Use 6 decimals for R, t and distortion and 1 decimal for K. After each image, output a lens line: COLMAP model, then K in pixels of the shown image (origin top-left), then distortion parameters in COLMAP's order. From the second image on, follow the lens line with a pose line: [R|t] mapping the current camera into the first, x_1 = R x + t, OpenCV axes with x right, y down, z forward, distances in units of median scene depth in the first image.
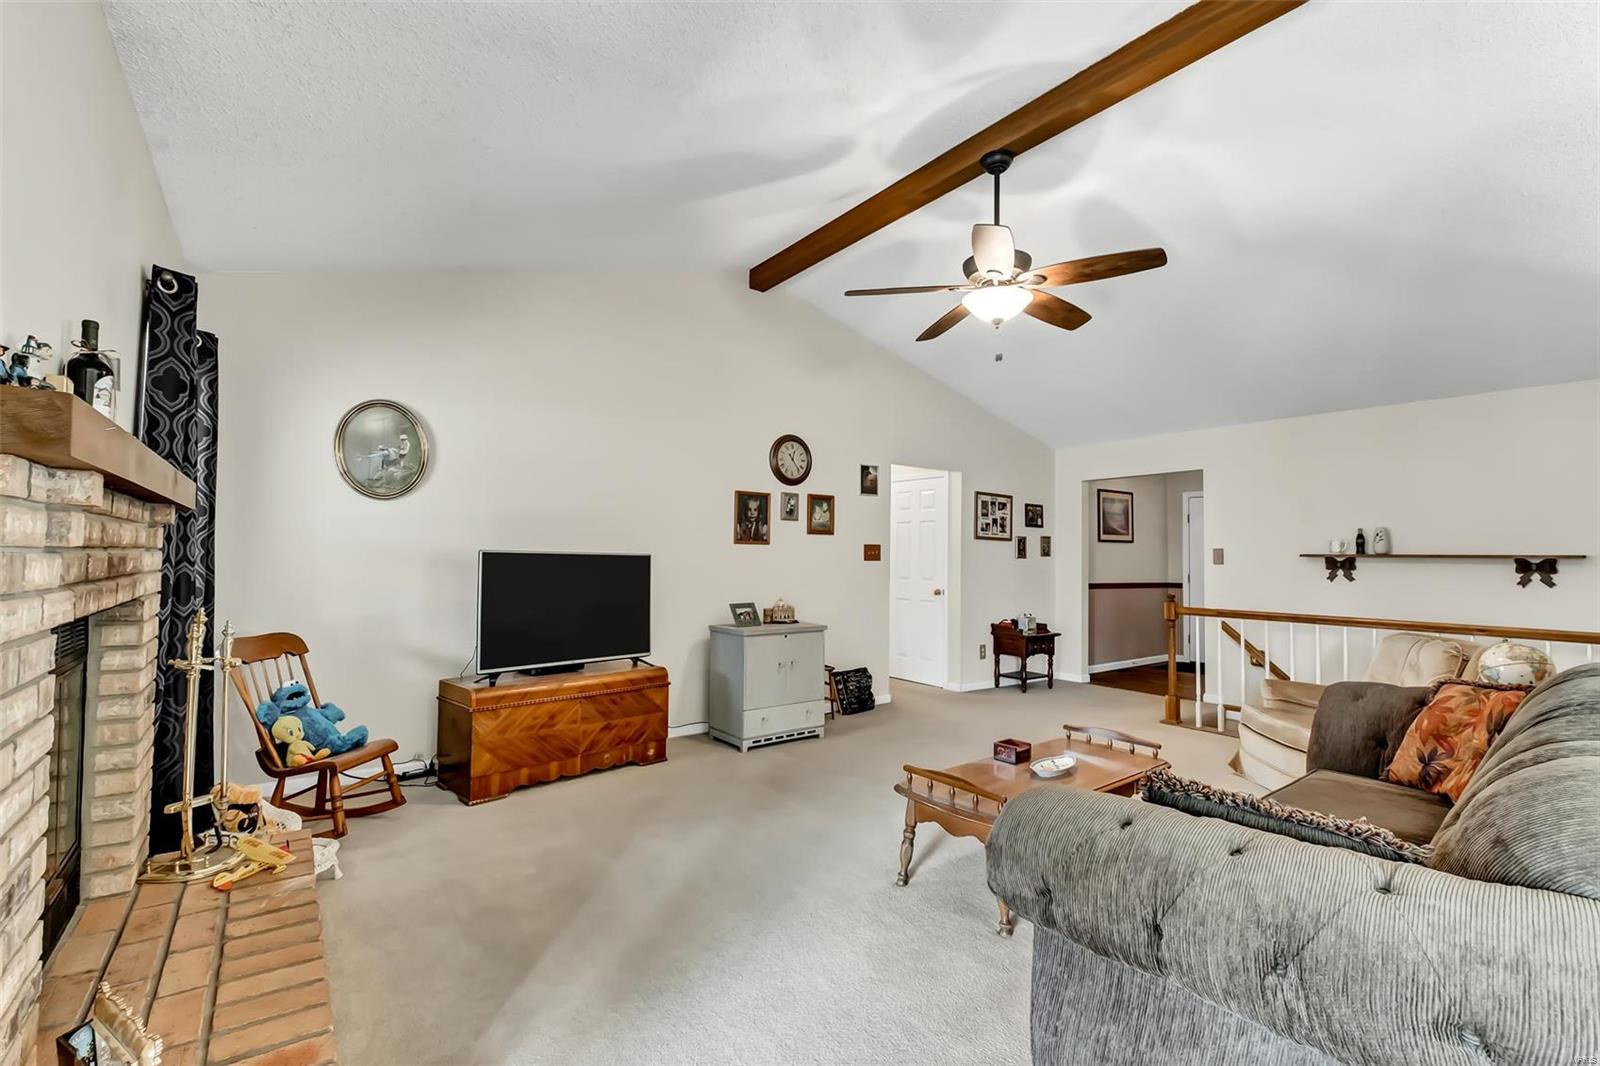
lens RADIAL K [[709.9, 0, 806.8], [0, 709.9, 531.9], [0, 0, 1]] dist [-0.007720, -0.000661]
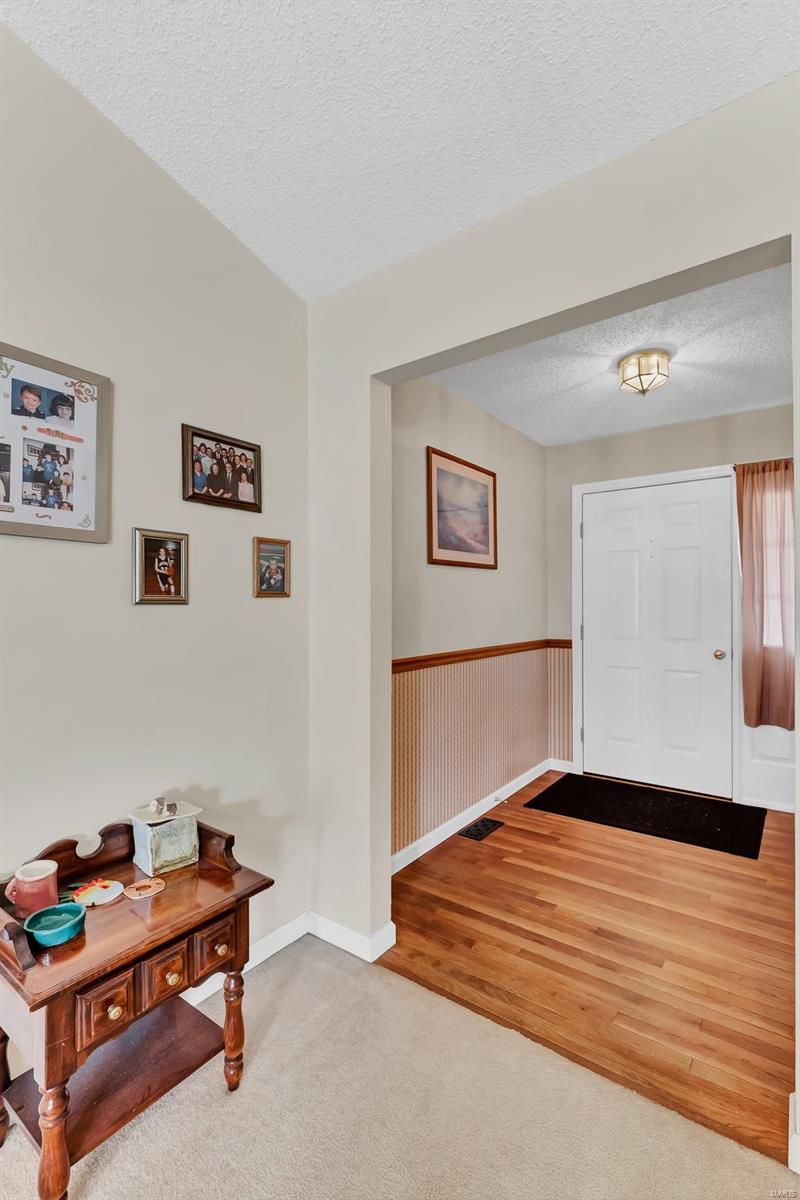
lens RADIAL K [[532.4, 0, 409.4], [0, 532.4, 598.5], [0, 0, 1]] dist [-0.007720, -0.000661]
pose [[0.956961, -0.012126, 0.289965, 0.436826], [0.001620, 0.999334, 0.036444, 0.034540], [-0.290213, -0.034406, 0.956343, 0.983566]]
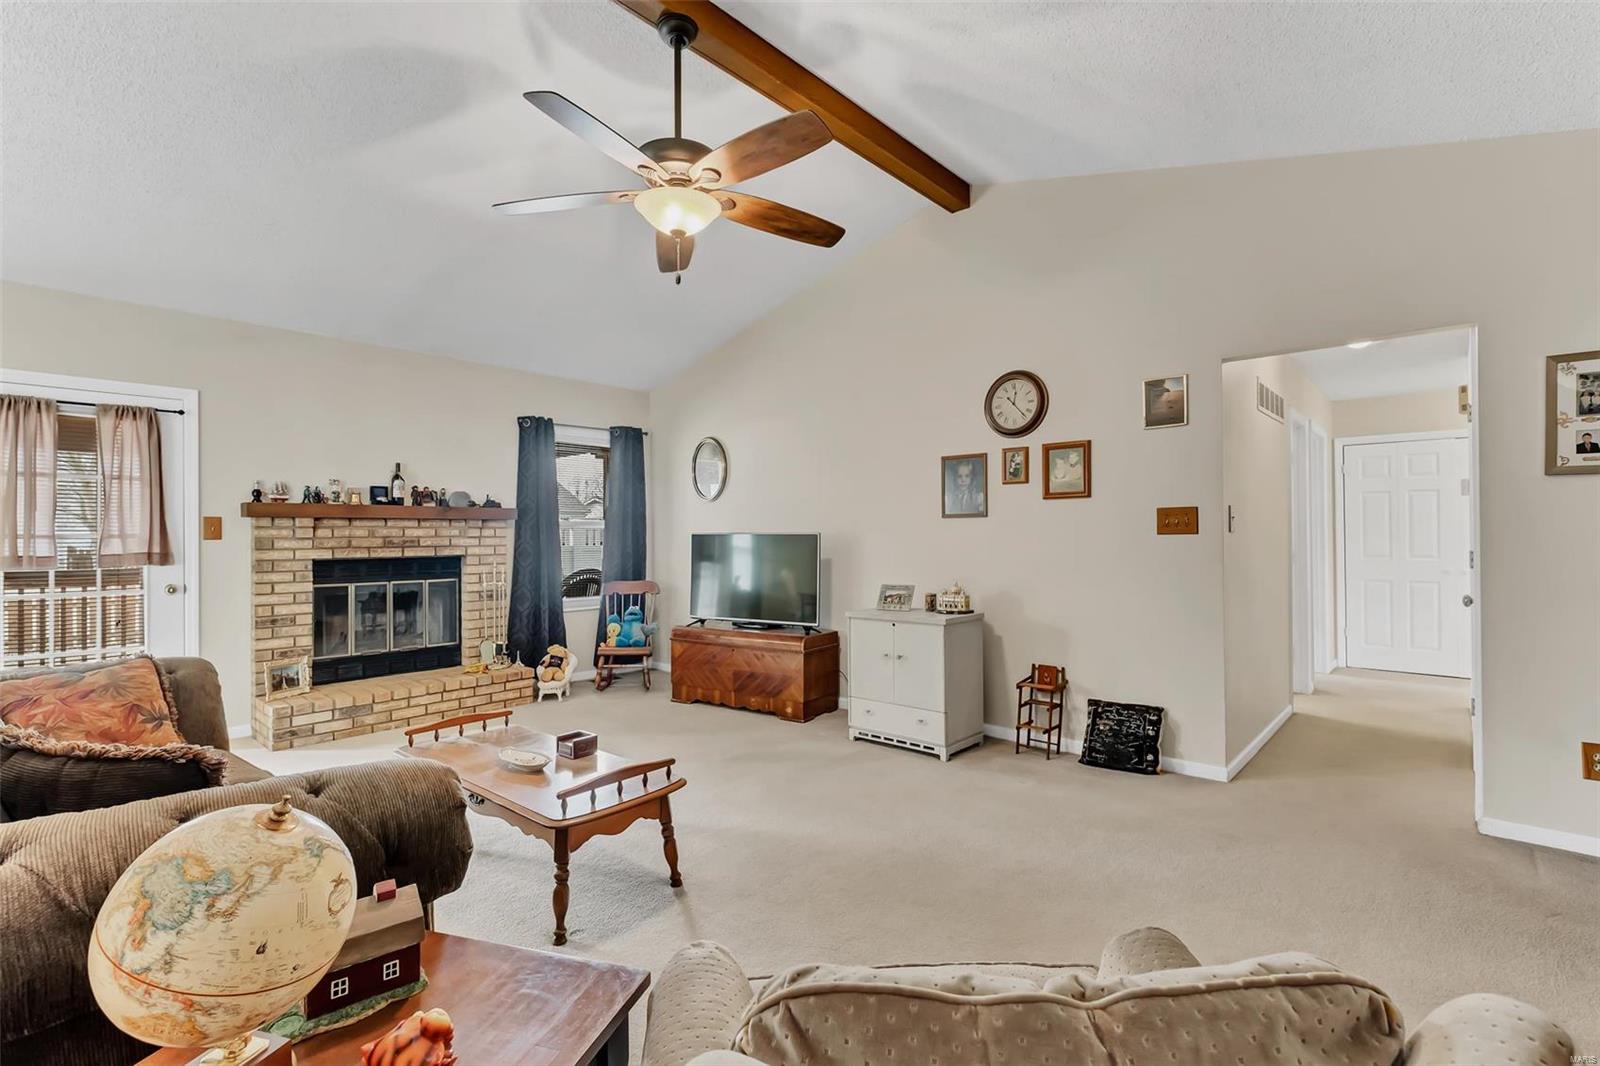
lens RADIAL K [[709.9, 0, 801.5], [0, 709.9, 535.5], [0, 0, 1]] dist [-0.007720, -0.000661]
pose [[0.186456, -0.016285, -0.982328, 0.679018], [0.045078, 0.998951, -0.008005, 0.034880], [0.981429, -0.042789, 0.186994, 0.628625]]
